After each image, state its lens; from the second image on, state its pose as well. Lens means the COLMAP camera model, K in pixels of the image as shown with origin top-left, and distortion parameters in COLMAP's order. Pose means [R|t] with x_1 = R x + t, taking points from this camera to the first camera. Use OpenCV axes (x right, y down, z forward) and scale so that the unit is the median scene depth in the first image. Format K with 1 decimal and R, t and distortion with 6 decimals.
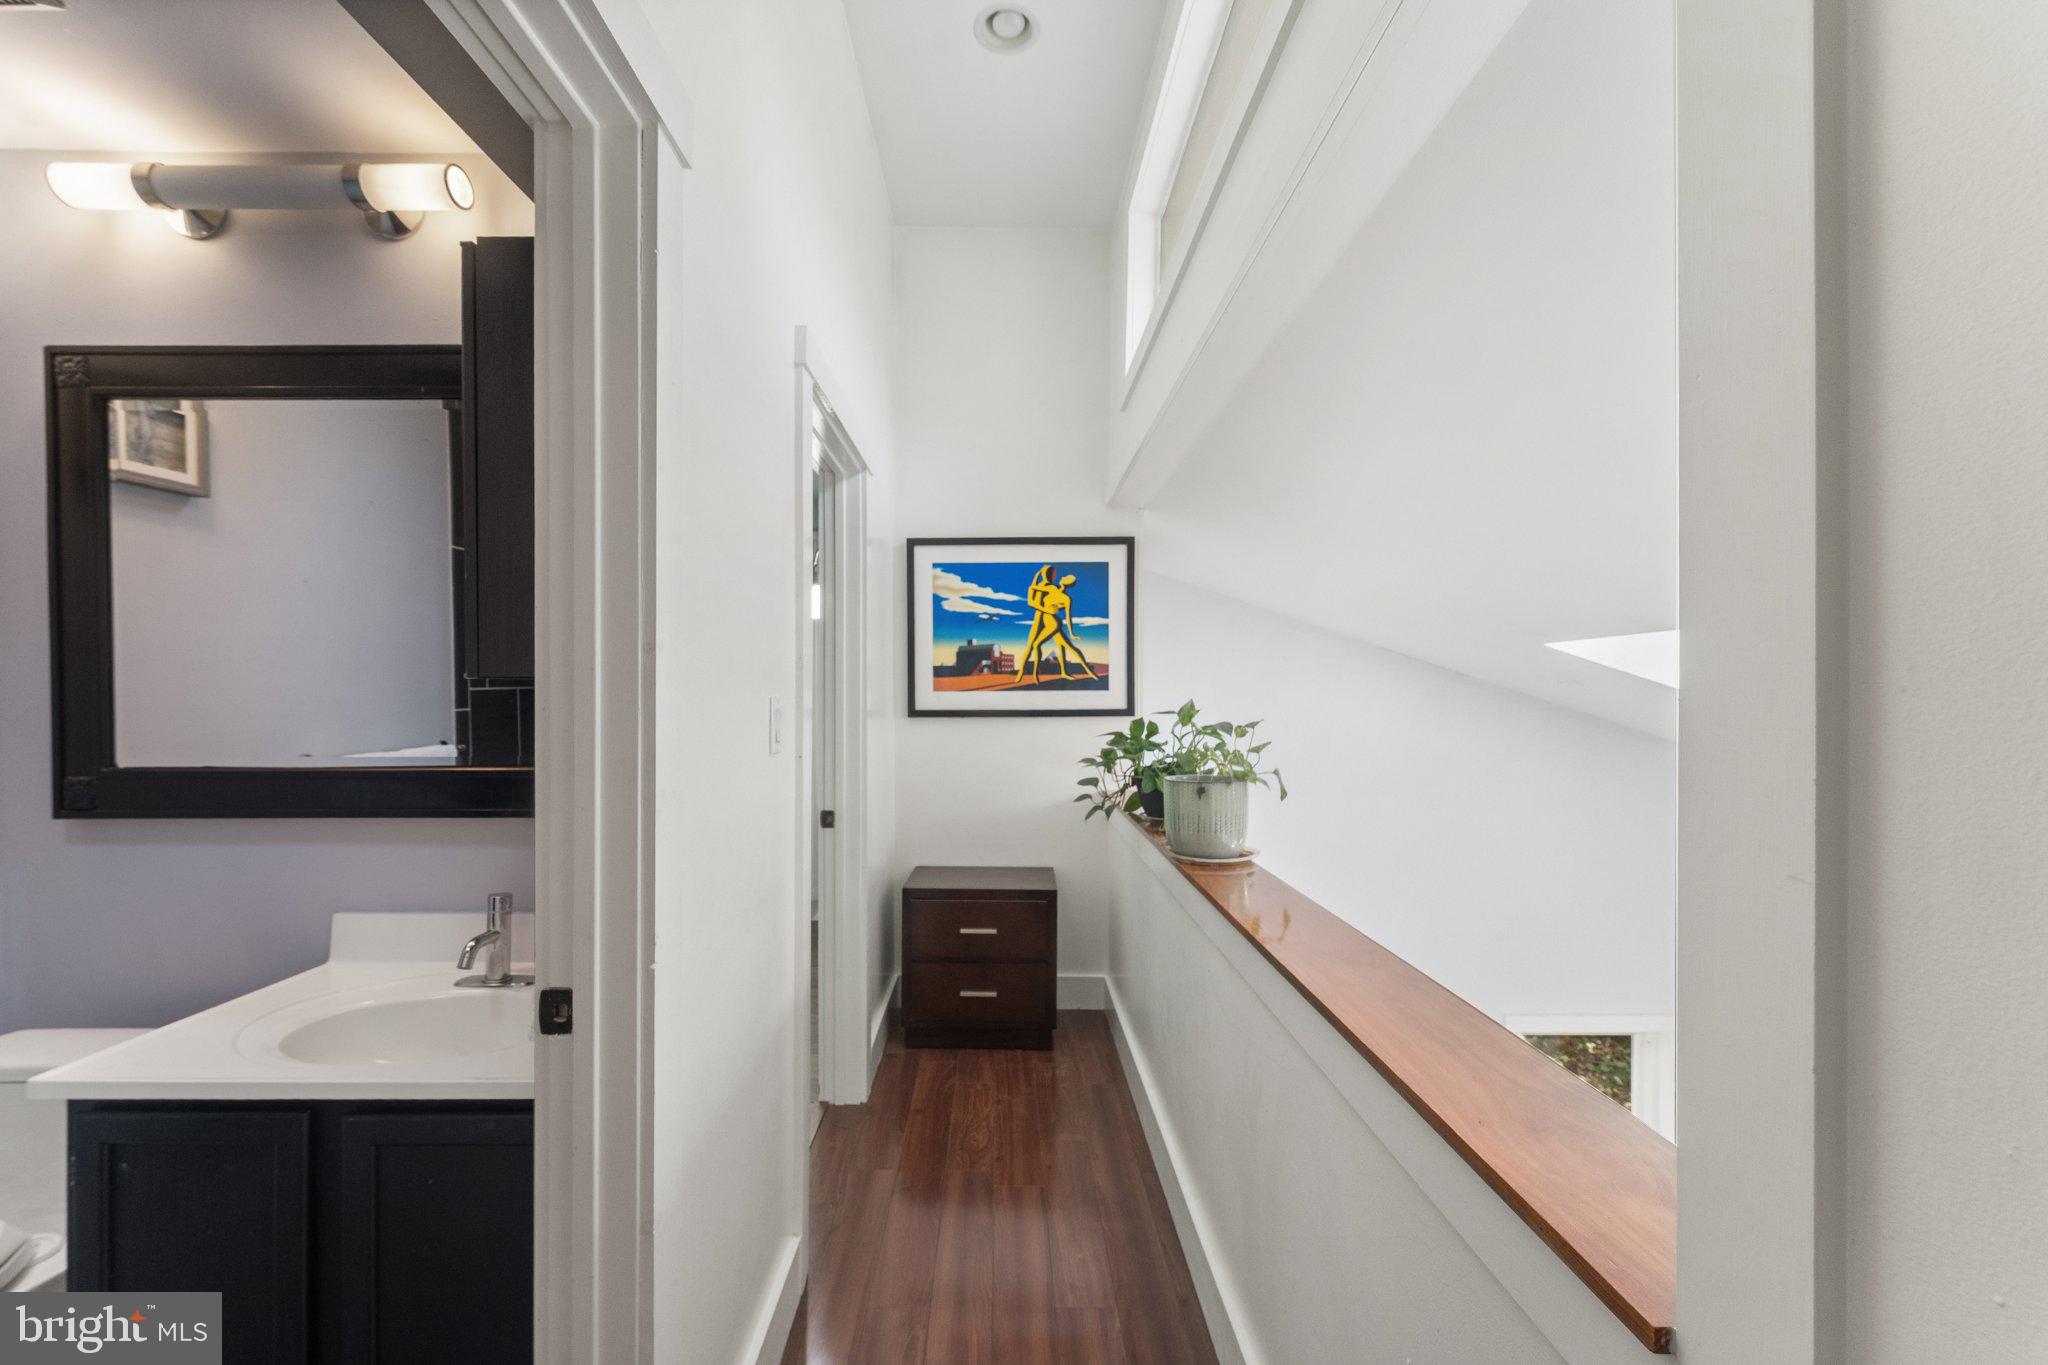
lens RADIAL K [[830.2, 0, 1021.2], [0, 830.2, 697.4], [0, 0, 1]] dist [-0.006414, 0.000122]
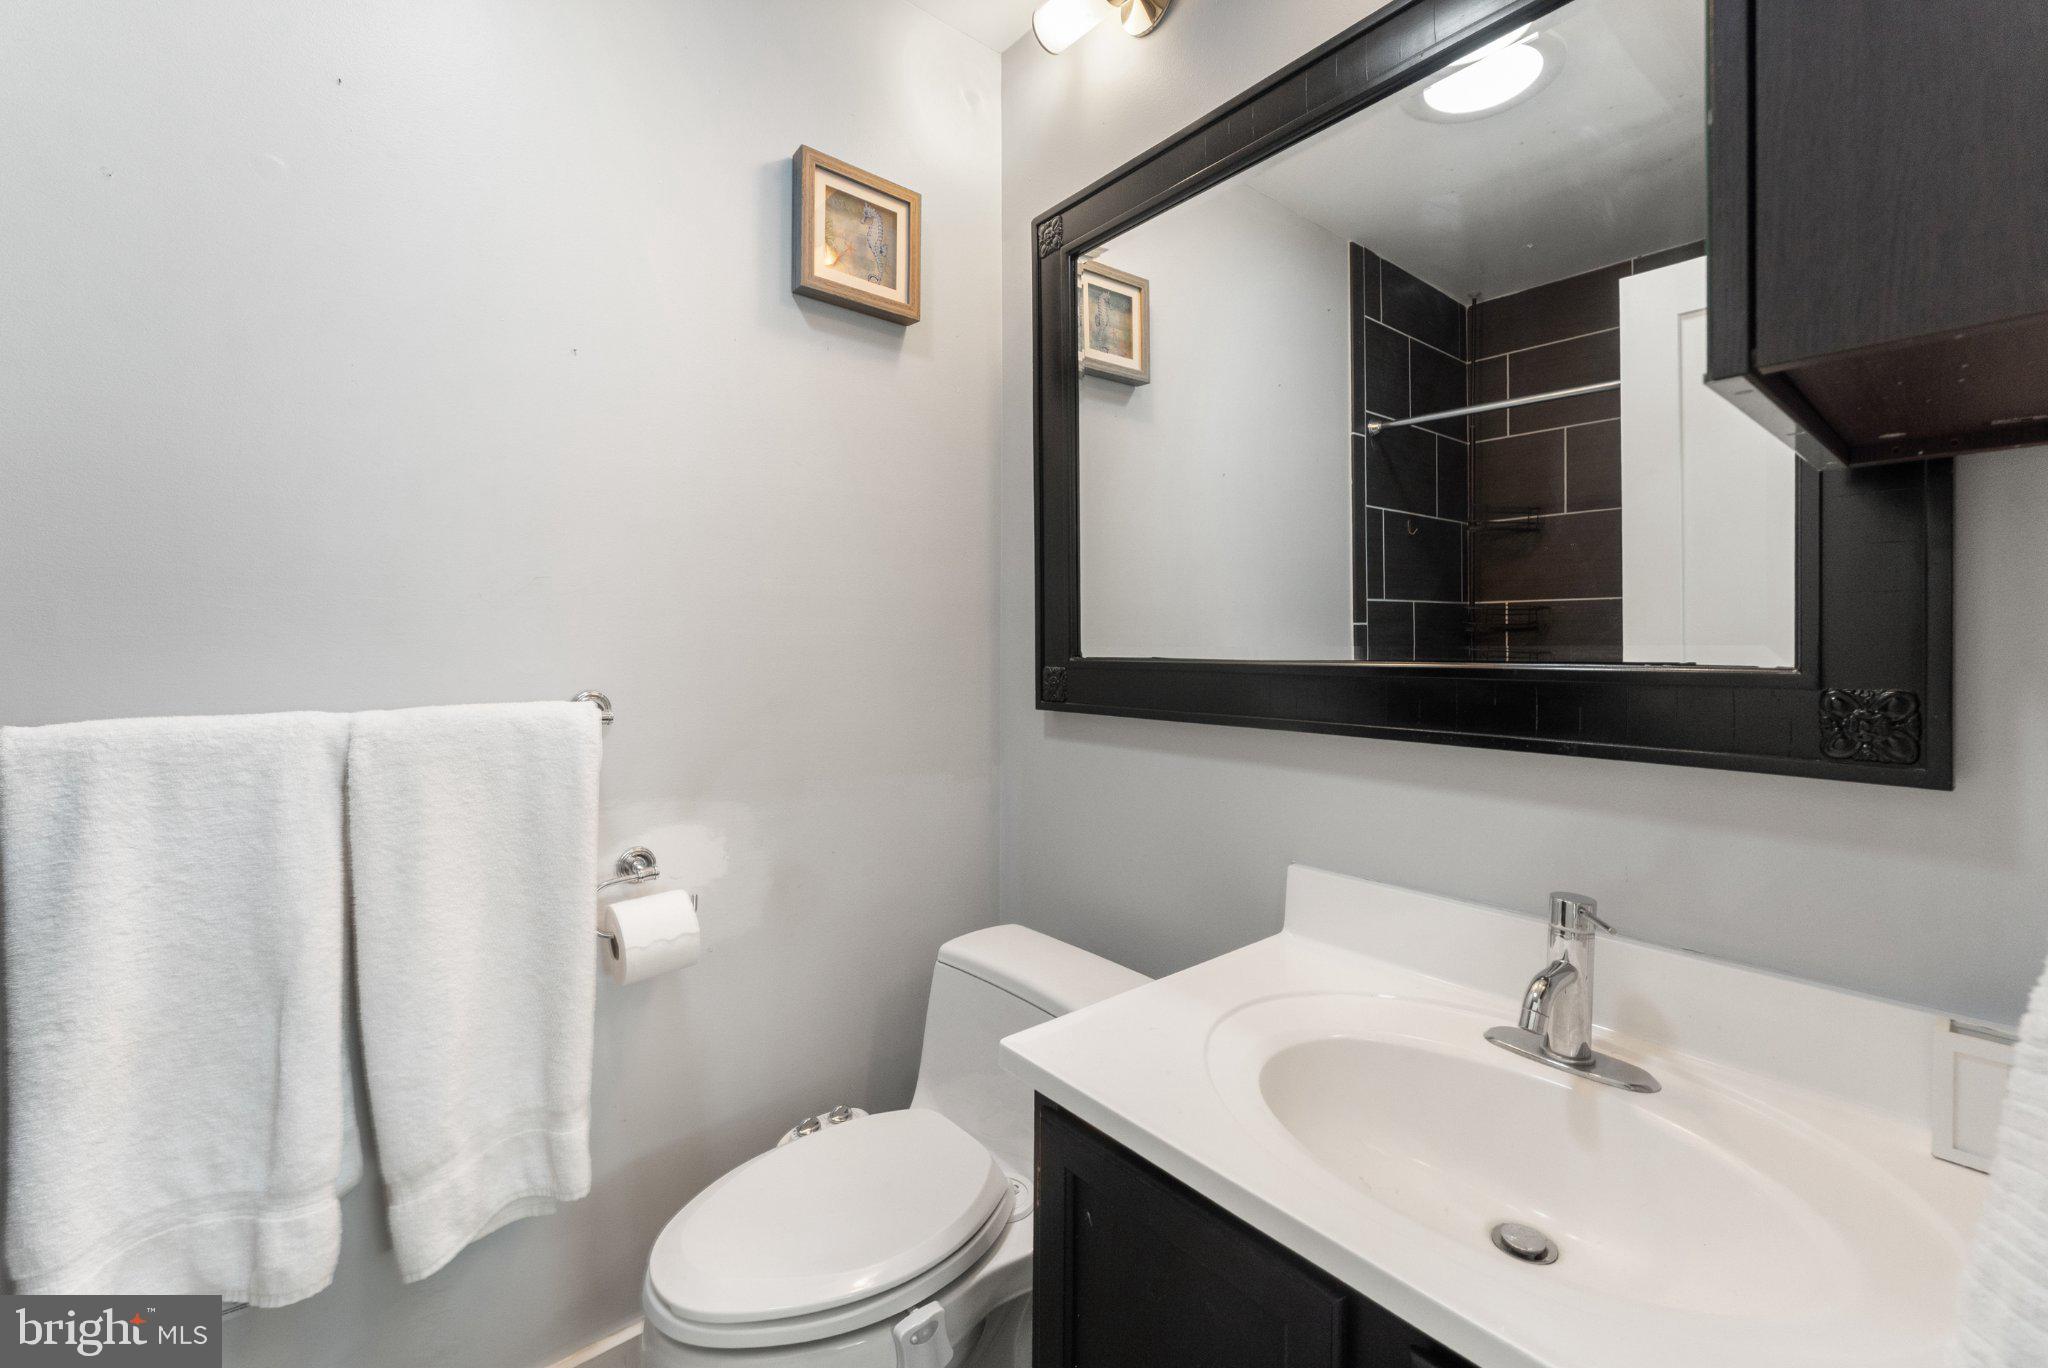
lens RADIAL K [[830.2, 0, 1021.2], [0, 830.2, 698.9], [0, 0, 1]] dist [-0.006414, 0.000122]
pose [[0.621038, 0.048470, -0.782280, -0.408796], [-0.002445, 0.998201, 0.059908, 0.074449], [0.783777, -0.035292, 0.620039, 0.367754]]
